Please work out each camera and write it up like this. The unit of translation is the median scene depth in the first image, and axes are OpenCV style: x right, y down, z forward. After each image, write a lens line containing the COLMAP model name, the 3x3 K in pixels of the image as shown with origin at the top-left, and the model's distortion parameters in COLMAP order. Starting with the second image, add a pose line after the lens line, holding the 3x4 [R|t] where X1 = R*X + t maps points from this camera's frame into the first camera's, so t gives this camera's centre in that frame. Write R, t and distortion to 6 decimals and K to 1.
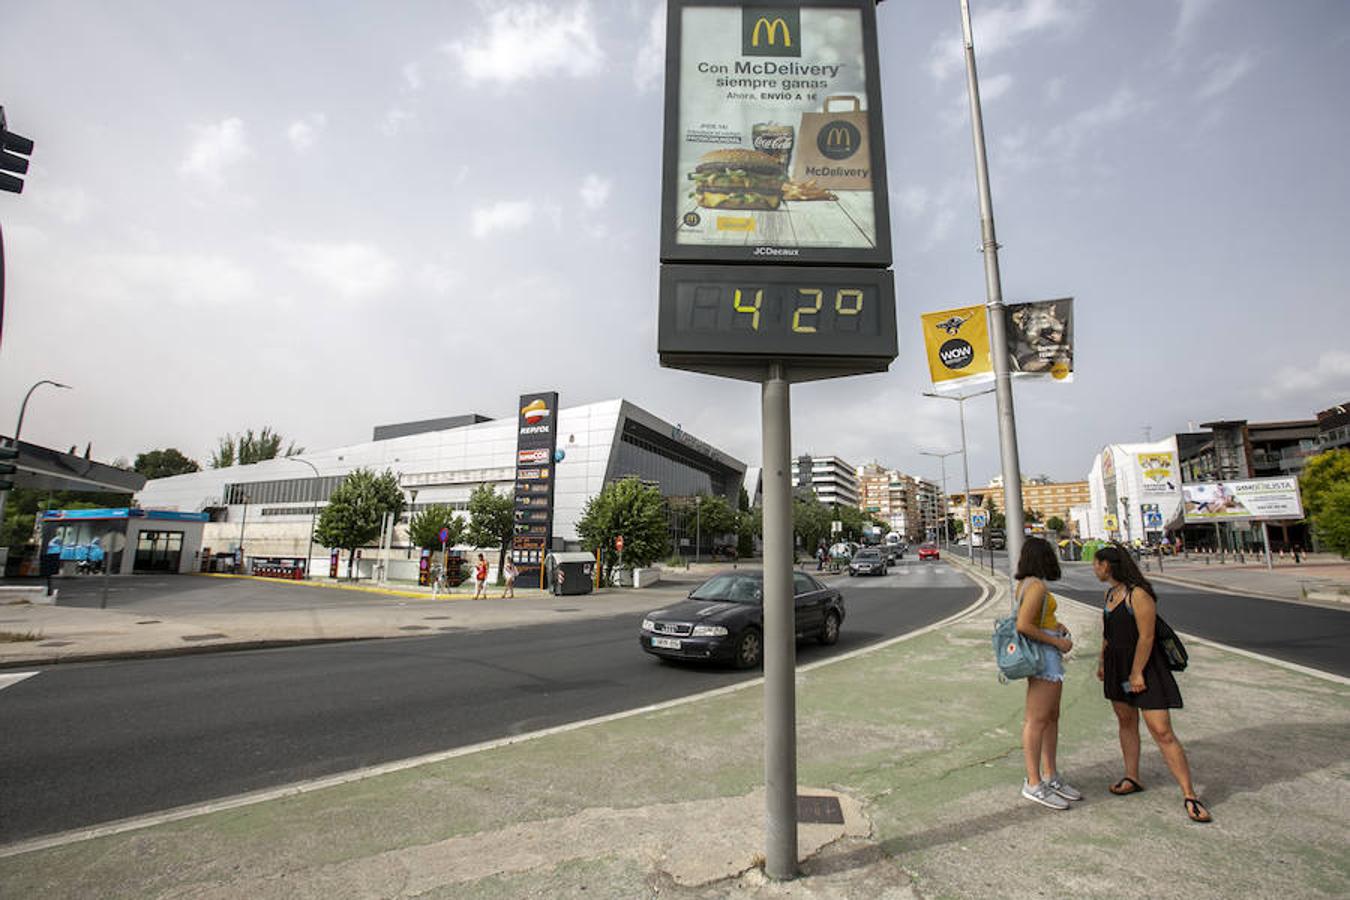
lens RADIAL K [[614.9, 0, 675.0], [0, 614.9, 450.0], [0, 0, 1]] dist [-0.054417, 0.018762]
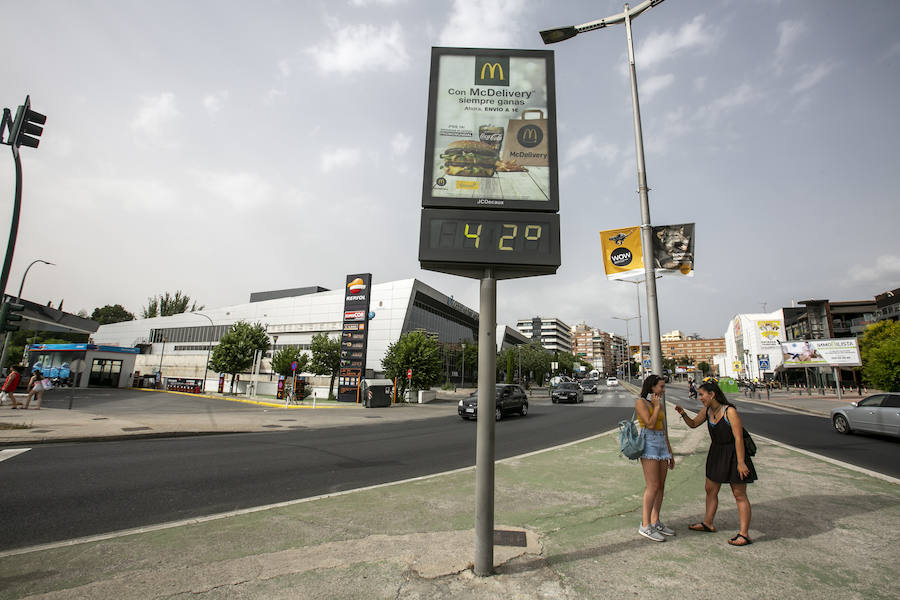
lens RADIAL K [[410.0, 0, 450.0], [0, 410.0, 300.0], [0, 0, 1]] dist [-0.054417, 0.018762]
pose [[0.999805, 0.019655, -0.001848, 0.039103], [-0.019701, 0.999370, -0.029511, -0.011726], [0.001267, 0.029541, 0.999563, -0.079068]]
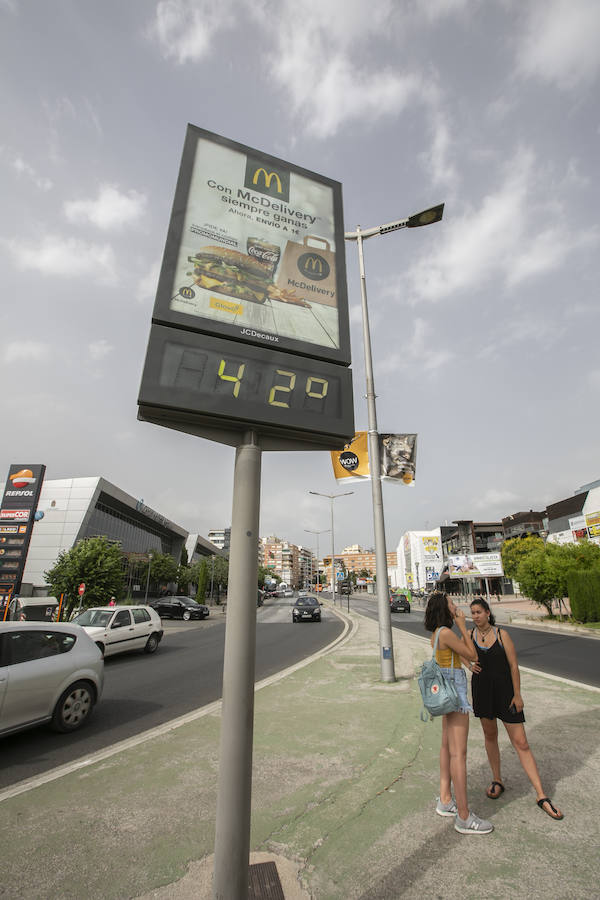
lens RADIAL K [[410.0, 0, 304.5], [0, 410.0, 451.1], [0, 0, 1]] dist [-0.054417, 0.018762]
pose [[0.924399, 0.120324, 0.361951, -0.004415], [-0.054761, 0.980975, -0.186251, 0.015615], [-0.377475, 0.152349, 0.913401, 0.196380]]
